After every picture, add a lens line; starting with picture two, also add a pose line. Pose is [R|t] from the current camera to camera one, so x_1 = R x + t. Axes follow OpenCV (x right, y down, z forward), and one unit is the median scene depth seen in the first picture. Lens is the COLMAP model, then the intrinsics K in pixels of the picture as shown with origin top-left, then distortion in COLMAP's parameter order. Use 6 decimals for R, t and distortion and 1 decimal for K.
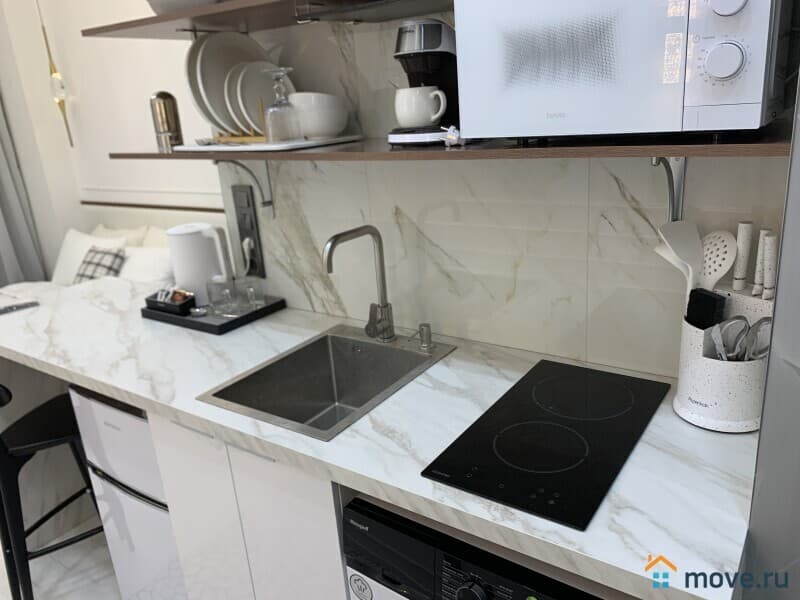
lens RADIAL K [[613.0, 0, 413.9], [0, 613.0, 289.2], [0, 0, 1]] dist [0.042498, -0.070050]
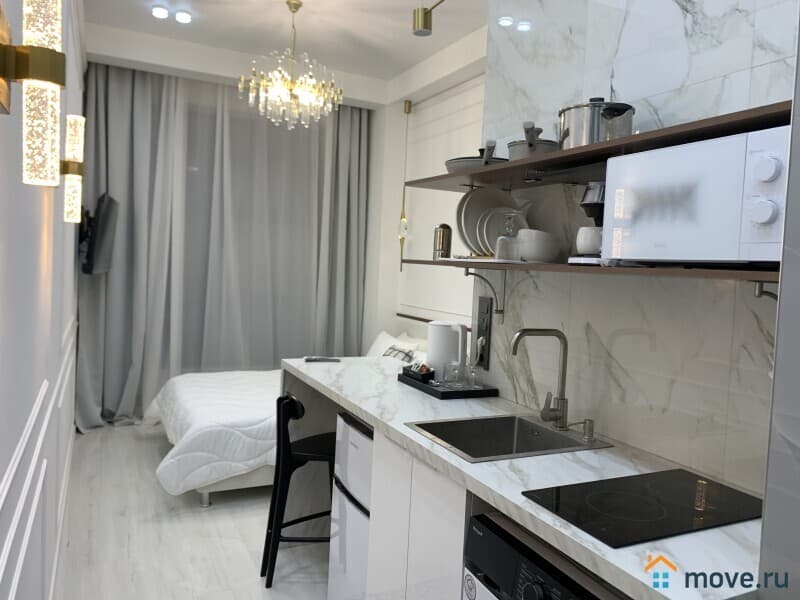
lens RADIAL K [[613.0, 0, 404.8], [0, 613.0, 287.3], [0, 0, 1]] dist [0.042498, -0.070050]
pose [[0.860842, 0.132819, -0.491233, 0.262512], [-0.256448, 0.947022, -0.193348, 0.136906], [0.439528, 0.292418, 0.849298, -0.249000]]
